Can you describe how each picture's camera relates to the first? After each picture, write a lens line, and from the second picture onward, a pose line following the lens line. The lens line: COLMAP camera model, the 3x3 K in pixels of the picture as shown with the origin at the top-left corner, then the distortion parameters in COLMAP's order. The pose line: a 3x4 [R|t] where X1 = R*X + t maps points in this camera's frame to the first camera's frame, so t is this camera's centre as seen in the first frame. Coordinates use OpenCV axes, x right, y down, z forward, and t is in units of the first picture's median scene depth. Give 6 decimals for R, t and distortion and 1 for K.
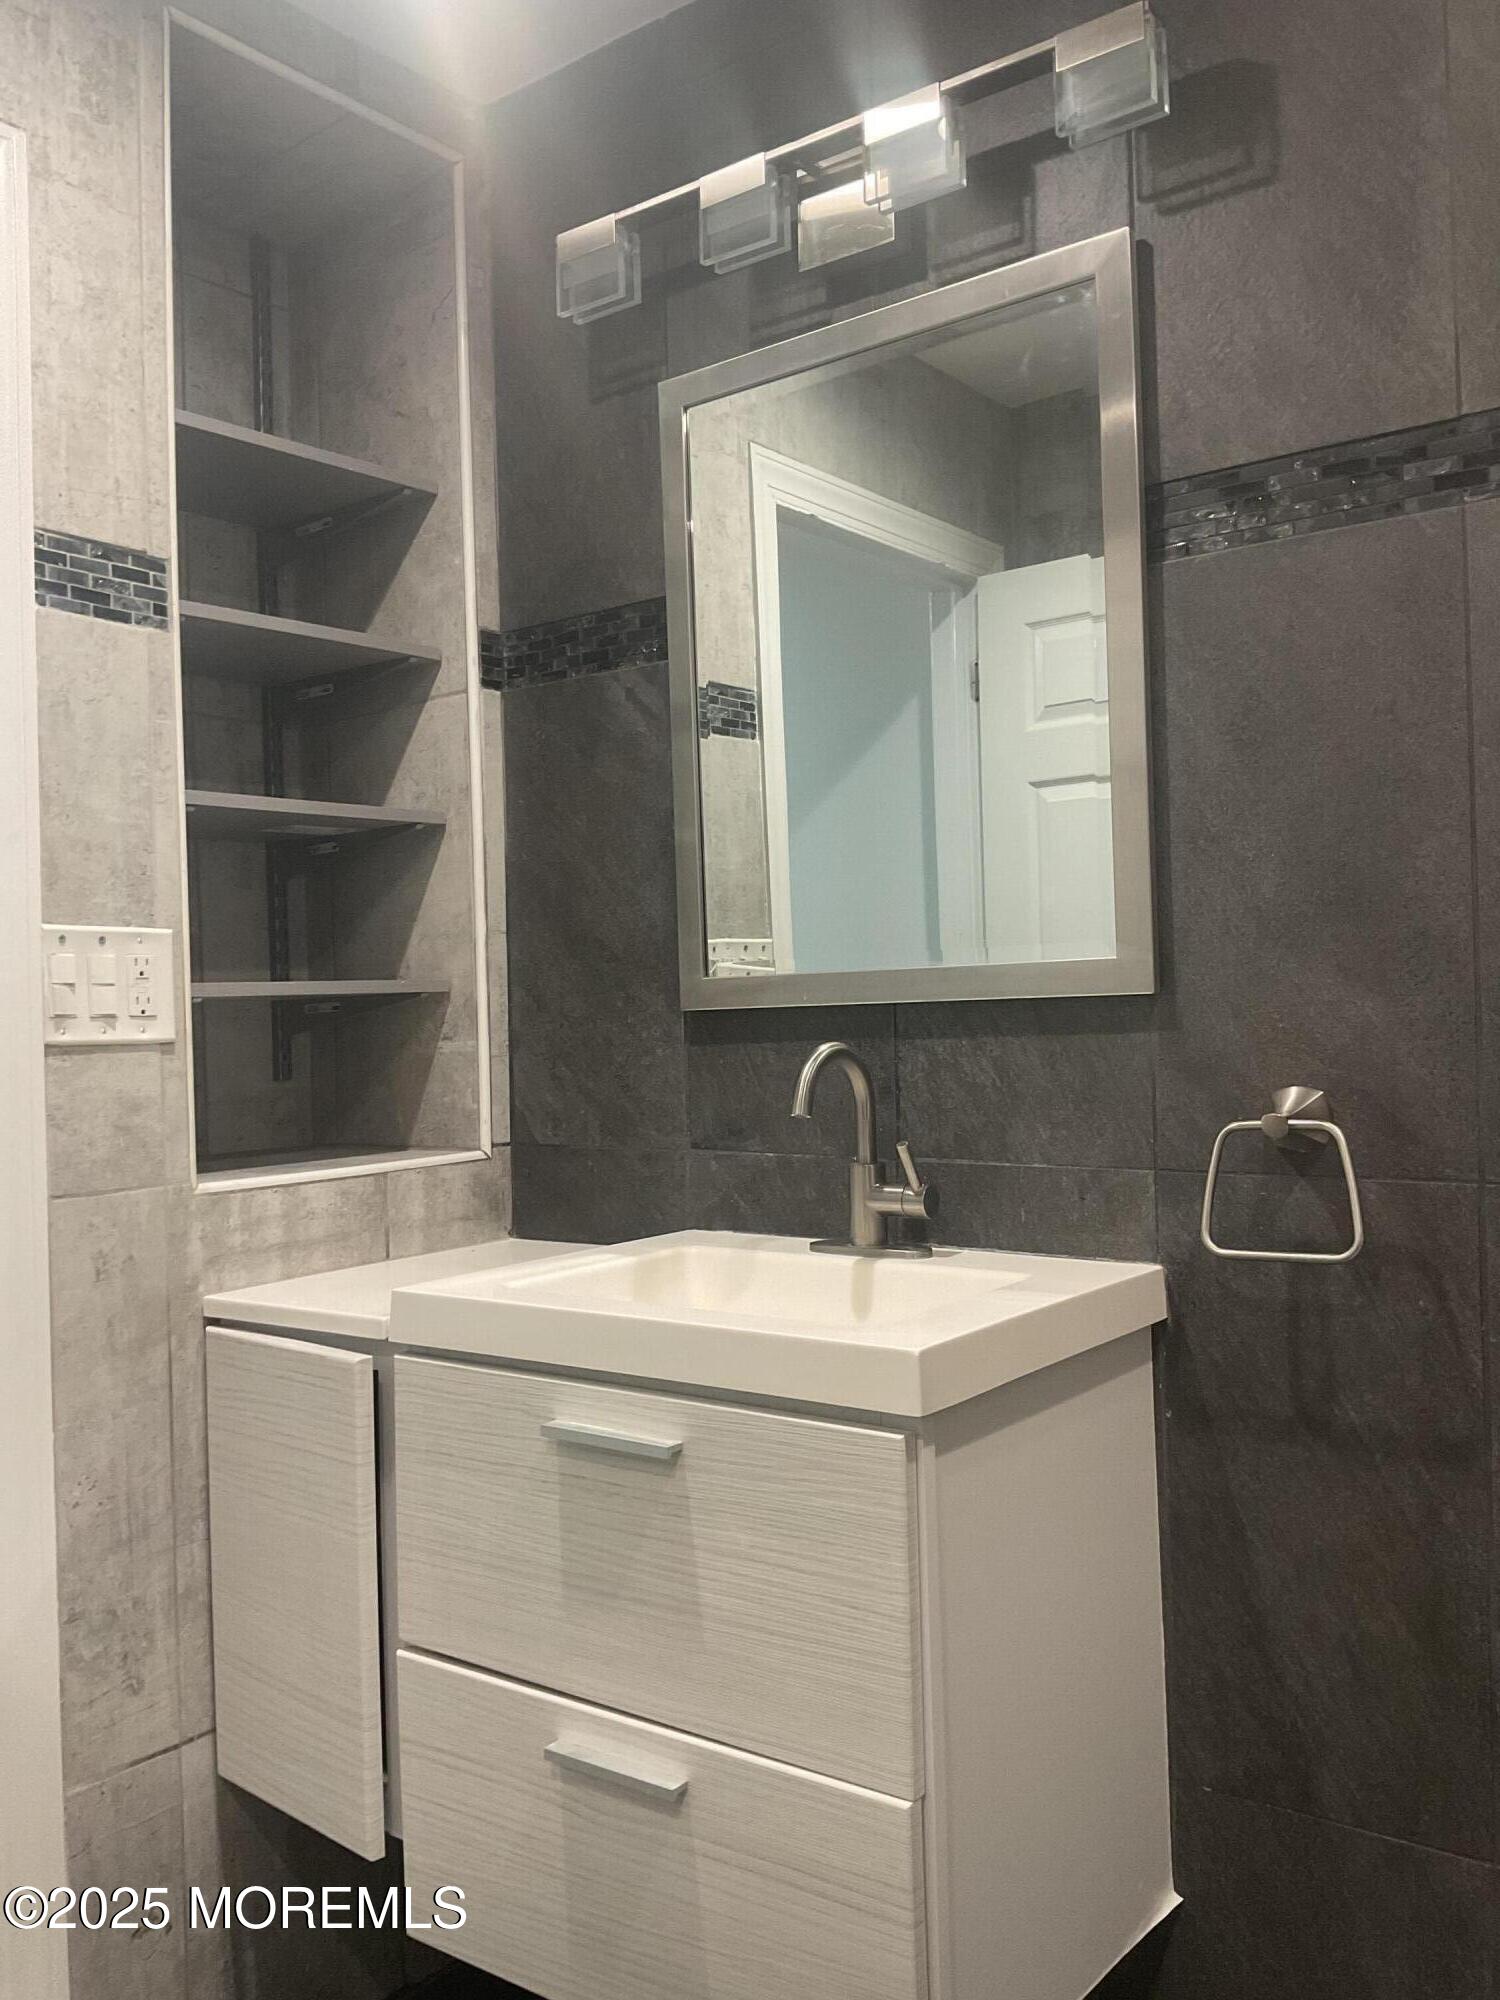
lens RADIAL K [[1653.5, 0, 752.3], [0, 1653.5, 987.3], [0, 0, 1]] dist [0.093403, -0.167311]
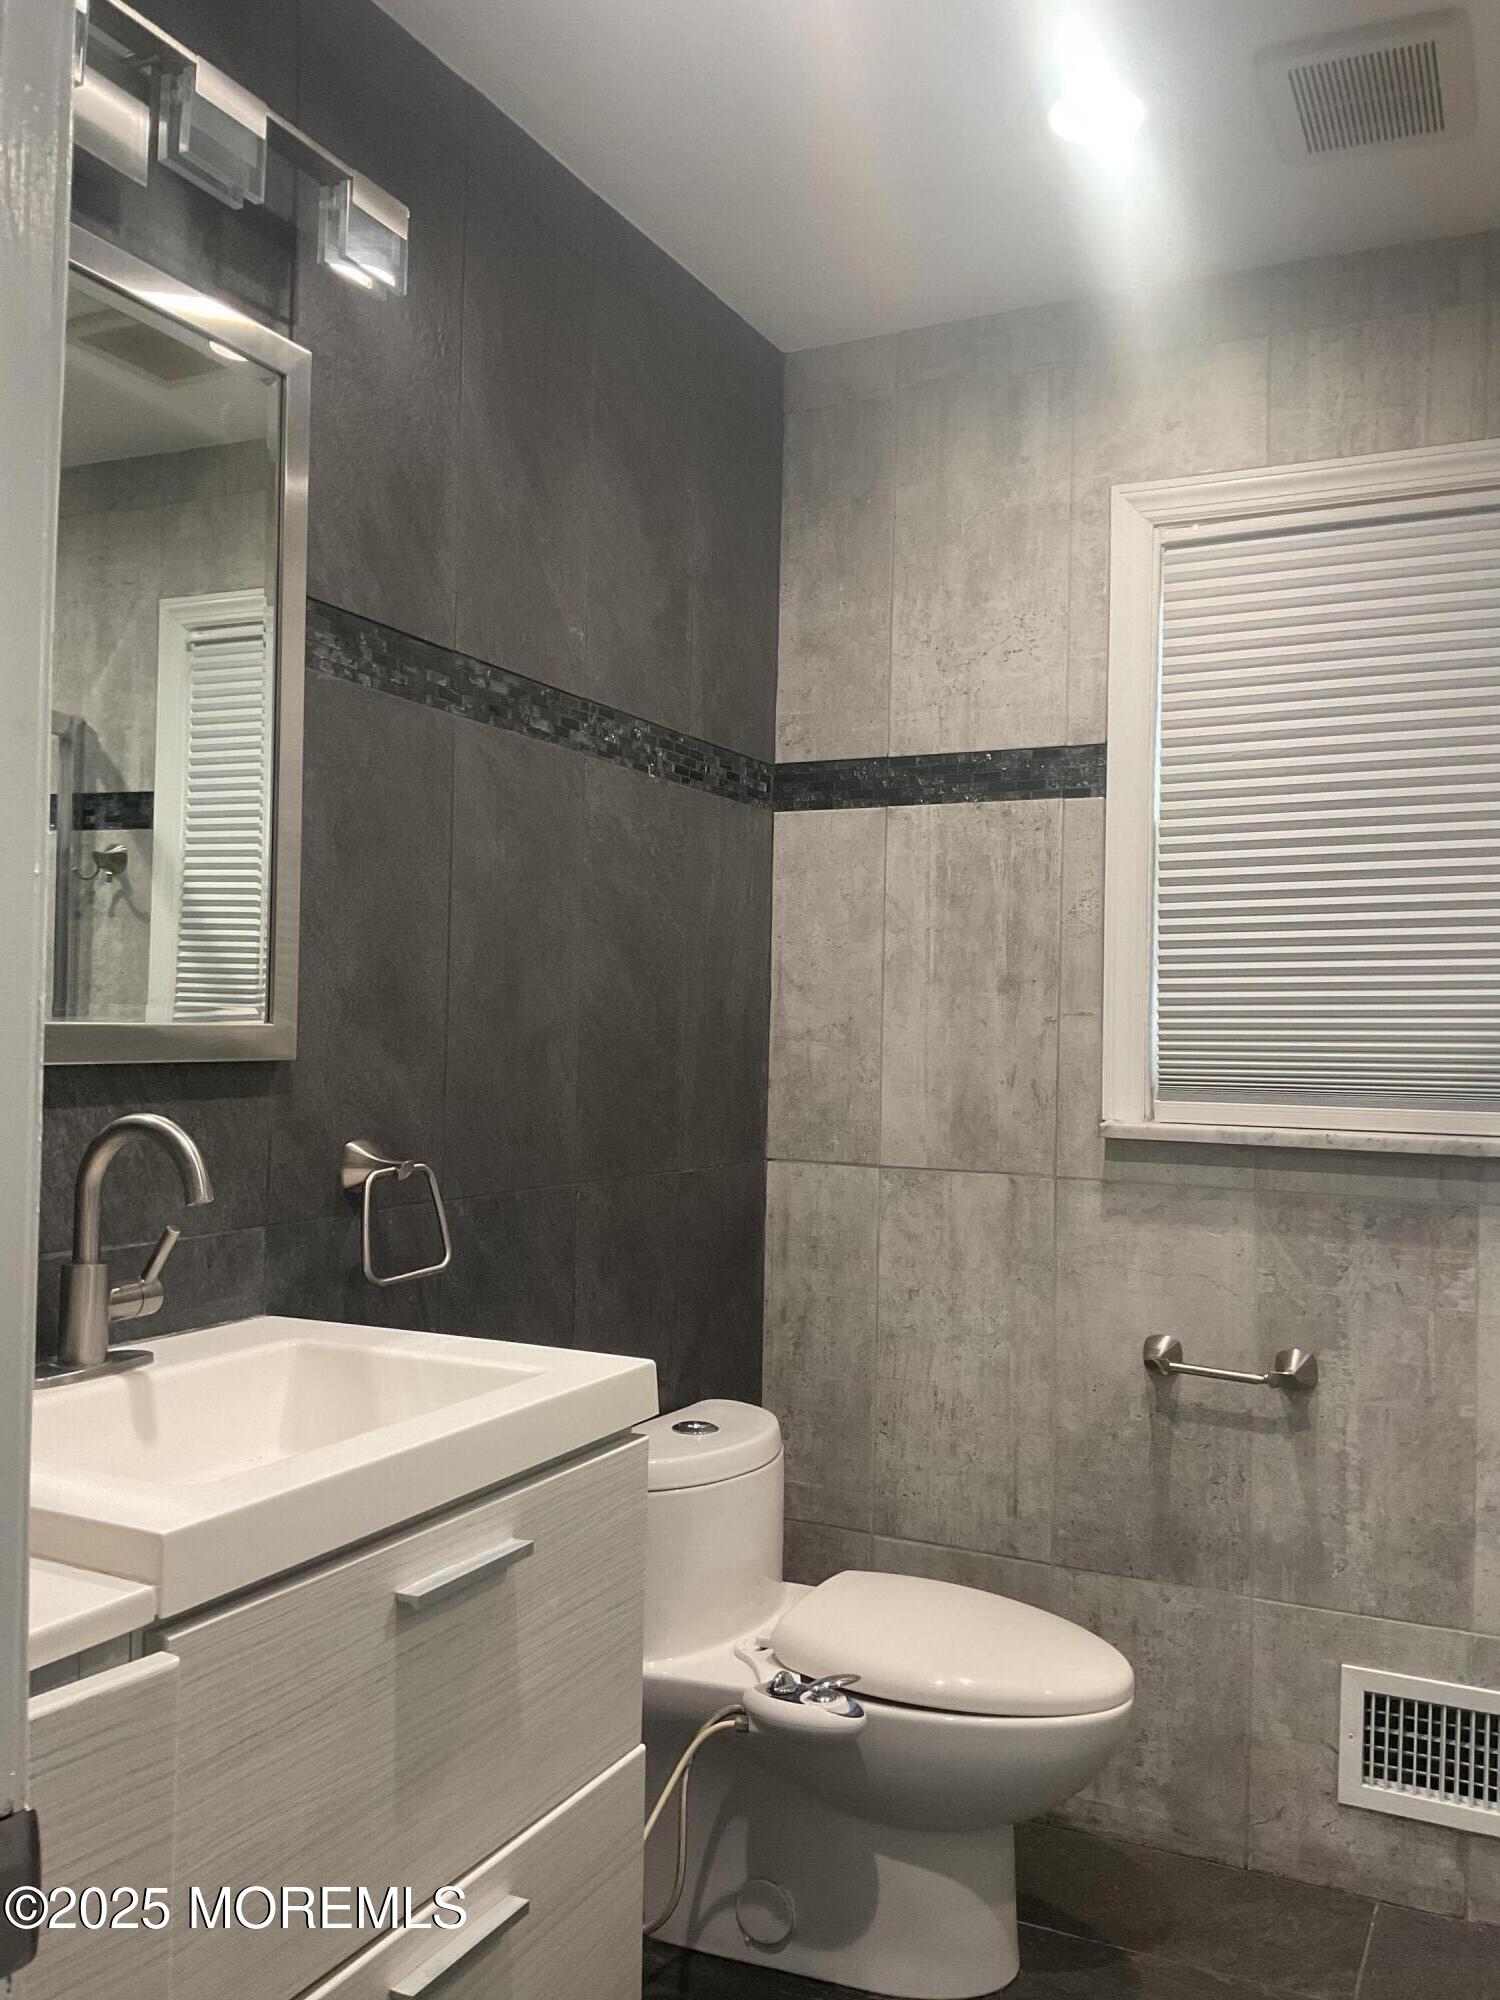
lens RADIAL K [[1653.5, 0, 743.7], [0, 1653.5, 990.8], [0, 0, 1]] dist [0.093403, -0.167311]
pose [[-0.196265, 0.052559, 0.979141, -0.862522], [-0.021382, 0.998096, -0.057863, 0.015093], [-0.980318, -0.032292, -0.194768, 0.911696]]
